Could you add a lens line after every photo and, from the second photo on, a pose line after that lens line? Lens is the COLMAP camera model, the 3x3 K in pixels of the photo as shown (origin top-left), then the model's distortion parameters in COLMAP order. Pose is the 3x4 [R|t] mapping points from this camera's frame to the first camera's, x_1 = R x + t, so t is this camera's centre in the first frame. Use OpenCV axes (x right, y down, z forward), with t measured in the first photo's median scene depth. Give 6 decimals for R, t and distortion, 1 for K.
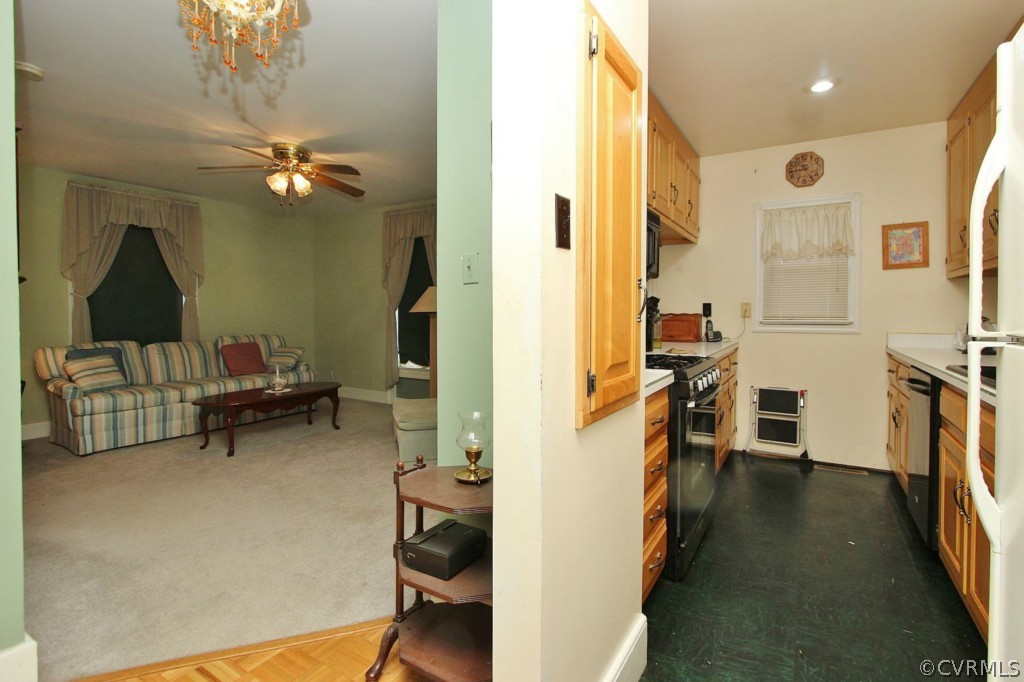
lens RADIAL K [[488.5, 0, 518.9], [0, 488.5, 332.6], [0, 0, 1]] dist [-0.000720, -0.000024]
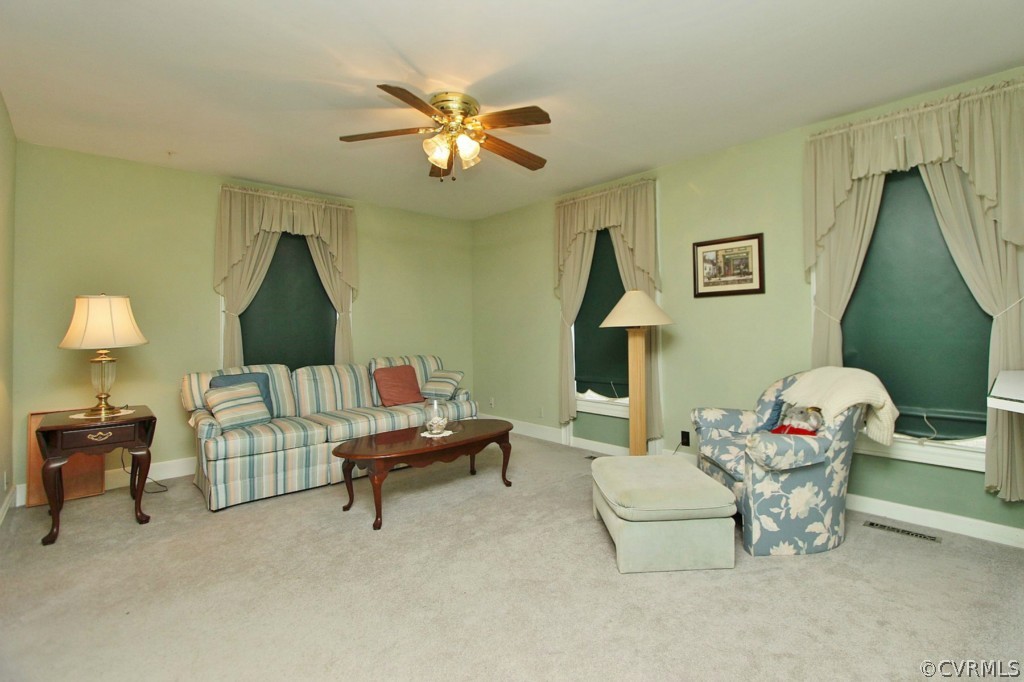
lens RADIAL K [[463.7, 0, 509.5], [0, 463.7, 339.0], [0, 0, 1]] dist [0.001757, -0.000009]
pose [[0.957895, -0.005718, -0.287063, -0.178913], [0.000887, 0.999856, -0.016957, -0.014229], [0.287118, 0.015988, 0.957762, 0.345797]]
